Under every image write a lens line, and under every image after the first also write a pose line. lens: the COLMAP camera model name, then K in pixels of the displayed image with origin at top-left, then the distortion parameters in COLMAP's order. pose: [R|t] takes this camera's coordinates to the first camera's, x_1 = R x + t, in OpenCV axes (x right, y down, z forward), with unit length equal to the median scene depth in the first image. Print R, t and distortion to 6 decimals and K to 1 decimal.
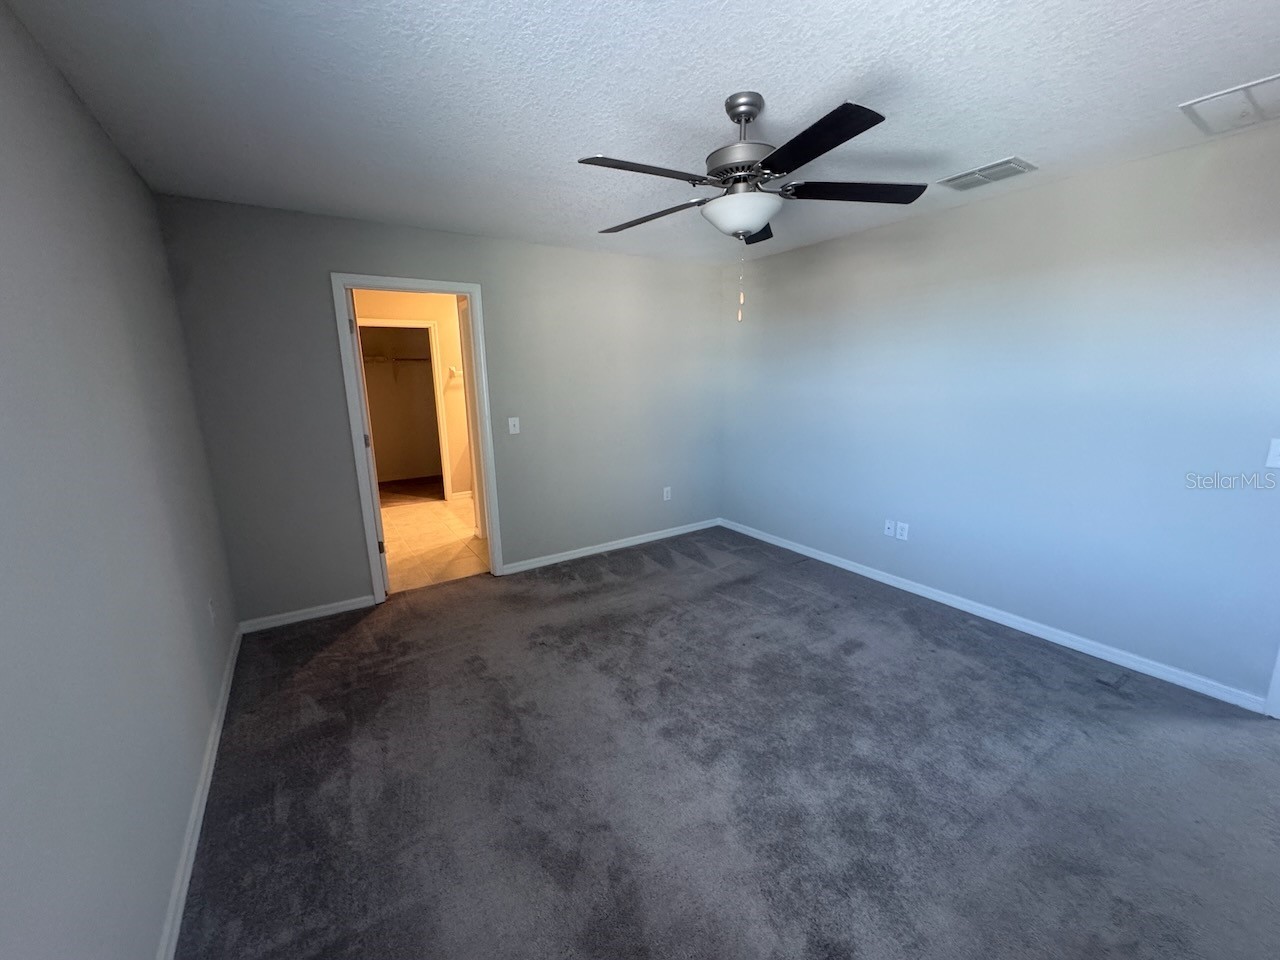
lens RADIAL K [[513.2, 0, 641.7], [0, 513.2, 479.0], [0, 0, 1]] dist [-0.001922, -0.000098]
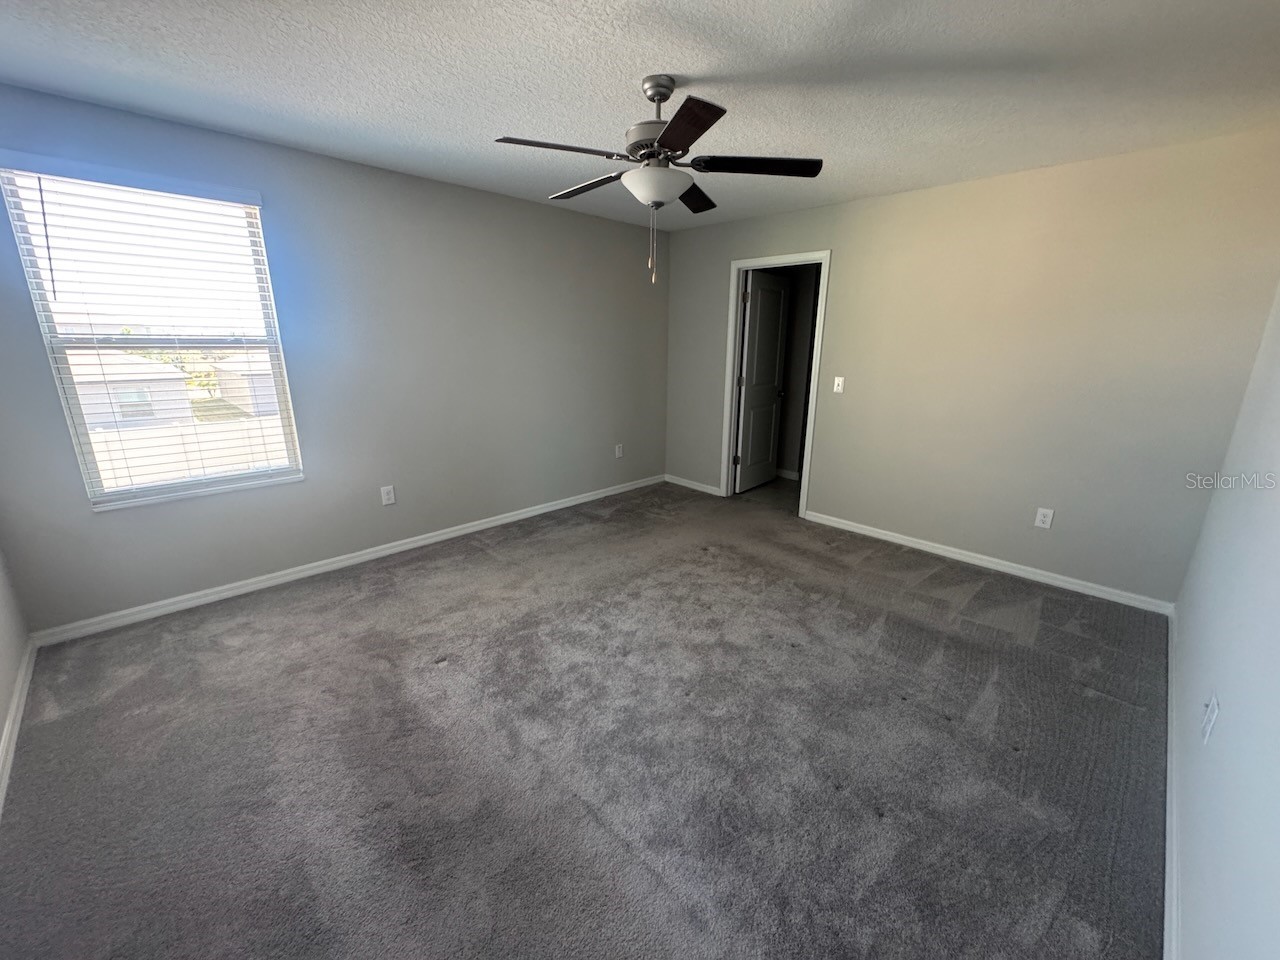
lens RADIAL K [[513.2, 0, 641.7], [0, 513.2, 479.0], [0, 0, 1]] dist [-0.001922, -0.000098]
pose [[0.202411, 0.279076, -0.938694, 0.753279], [-0.213750, 0.948014, 0.235756, -0.088887], [0.955689, 0.152926, 0.251540, 0.412905]]
